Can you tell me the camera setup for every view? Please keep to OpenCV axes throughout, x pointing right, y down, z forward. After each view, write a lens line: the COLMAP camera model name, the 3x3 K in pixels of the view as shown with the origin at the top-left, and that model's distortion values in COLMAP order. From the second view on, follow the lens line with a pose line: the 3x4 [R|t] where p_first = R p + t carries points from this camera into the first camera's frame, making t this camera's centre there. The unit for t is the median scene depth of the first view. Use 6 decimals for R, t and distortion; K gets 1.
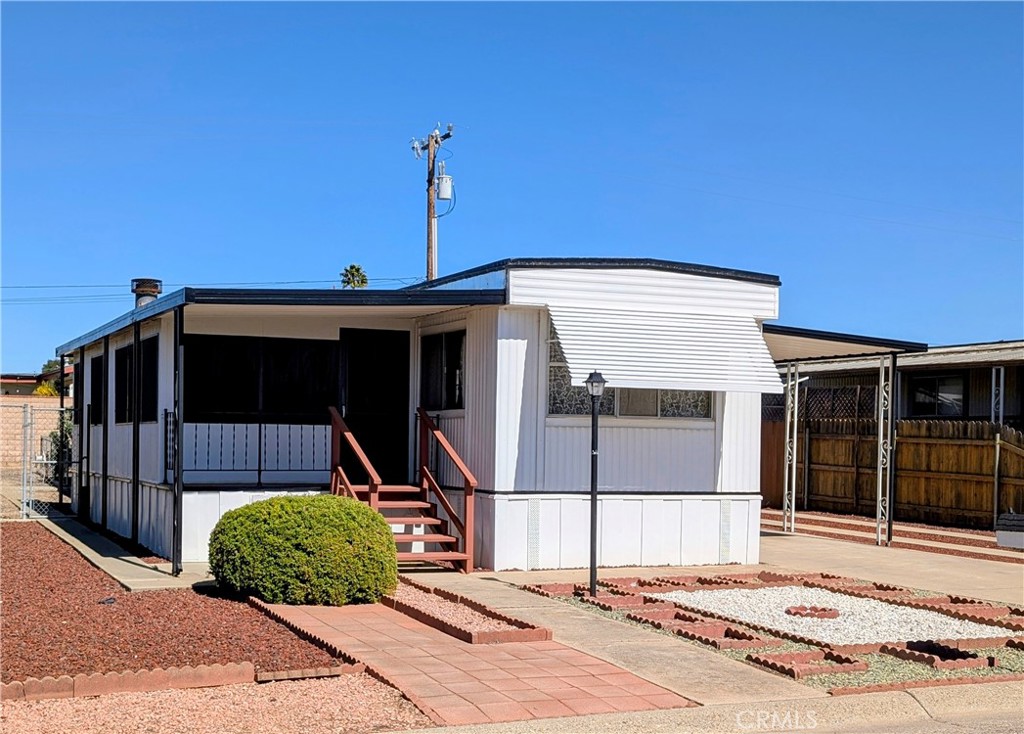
lens RADIAL K [[1469.8, 0, 511.8], [0, 1469.8, 476.4], [0, 0, 1]] dist [-0.014900, -0.045320]
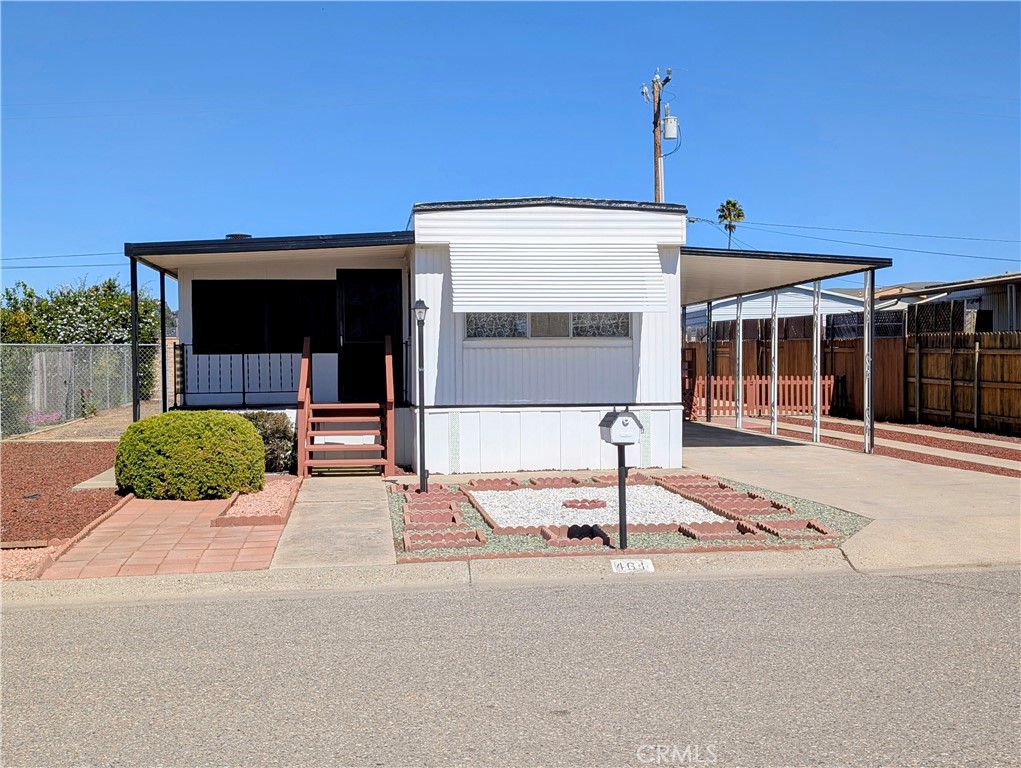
lens RADIAL K [[1409.2, 0, 510.5], [0, 1409.2, 384.0], [0, 0, 1]] dist [-0.001123, -0.026189]
pose [[0.968910, -0.023909, -0.246257, 0.308693], [0.020326, 0.999647, -0.017084, 0.012240], [0.246579, 0.011547, 0.969054, -0.047886]]
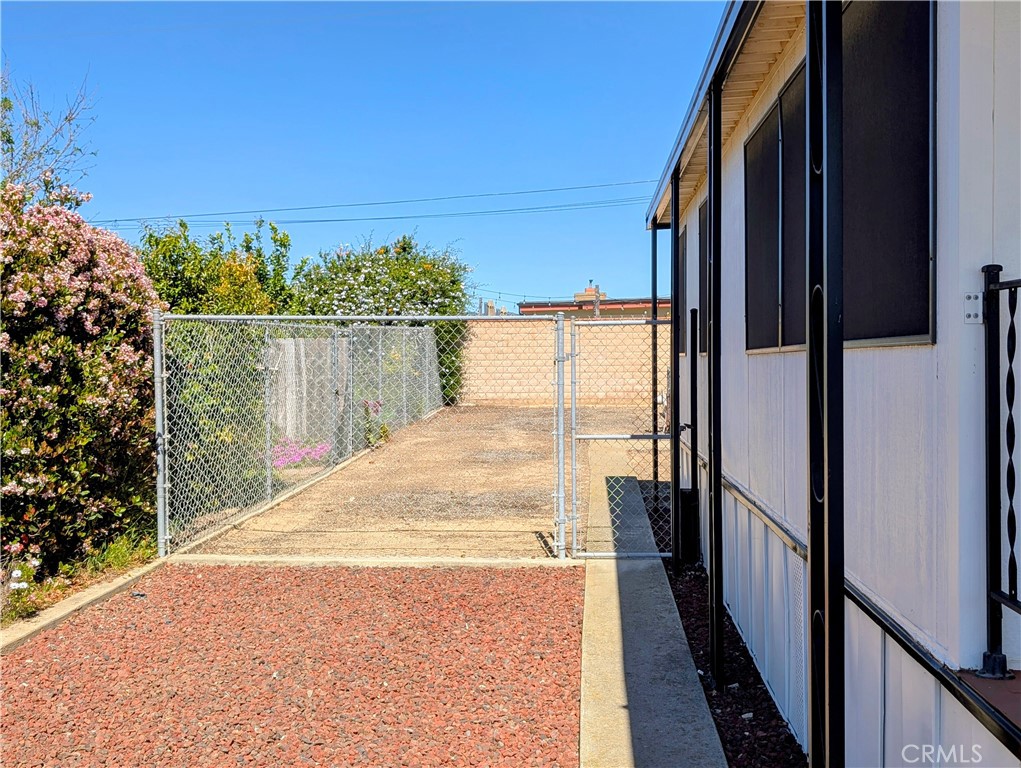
lens RADIAL K [[1409.2, 0, 510.5], [0, 1409.2, 384.0], [0, 0, 1]] dist [-0.001123, -0.026189]
pose [[0.903100, -0.018203, -0.429044, -0.216633], [0.014625, 0.999825, -0.011634, -0.030320], [0.429180, 0.004232, 0.903209, 0.825132]]
